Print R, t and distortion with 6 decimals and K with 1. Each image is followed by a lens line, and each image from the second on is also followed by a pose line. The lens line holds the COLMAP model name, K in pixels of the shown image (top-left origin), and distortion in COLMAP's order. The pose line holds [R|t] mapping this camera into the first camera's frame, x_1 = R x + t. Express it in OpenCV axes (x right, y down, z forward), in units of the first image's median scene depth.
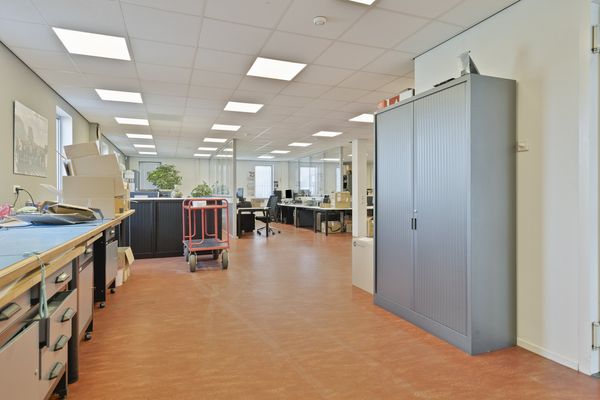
lens RADIAL K [[338.2, 0, 300.0], [0, 338.2, 200.0], [0, 0, 1]] dist [0.001734, 0.000073]
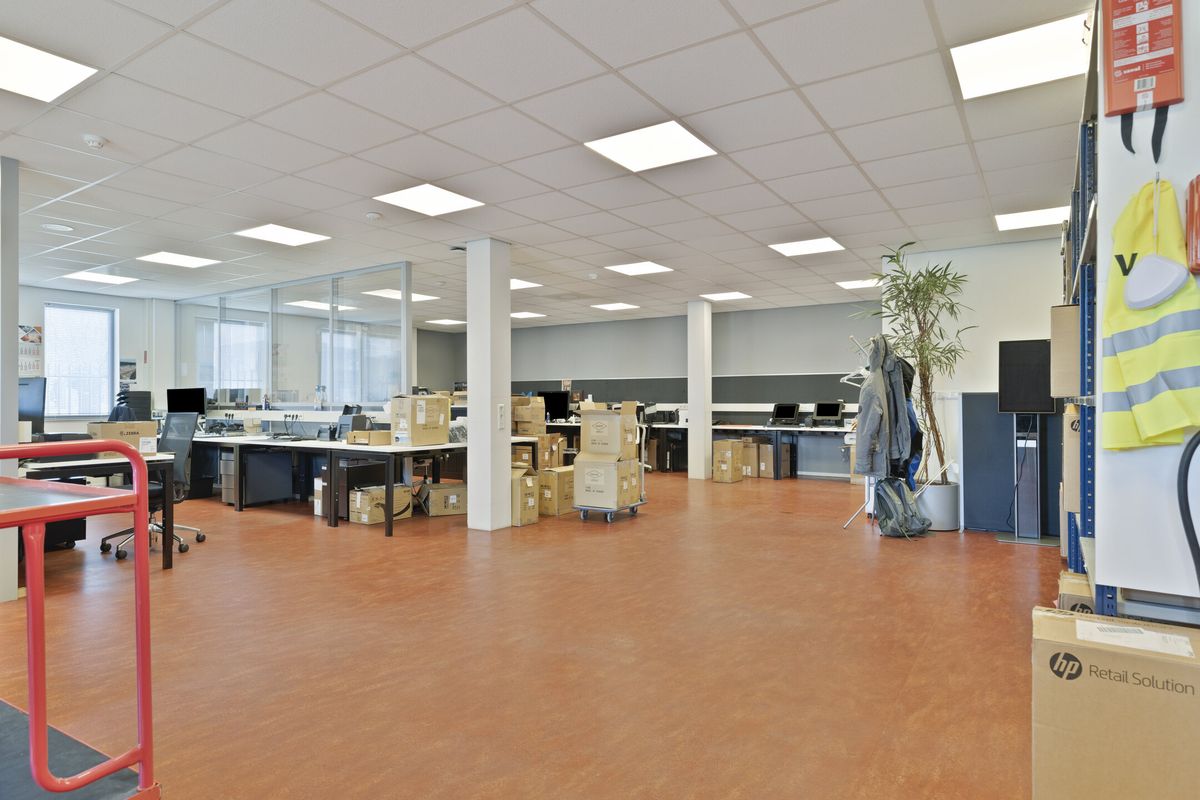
lens RADIAL K [[676.4, 0, 600.0], [0, 676.4, 400.0], [0, 0, 1]] dist [0.001734, 0.000073]
pose [[0.815927, -0.001042, 0.578154, -0.108512], [0.011800, 0.999820, -0.014850, -0.007316], [-0.578034, 0.018938, 0.815793, 0.330331]]
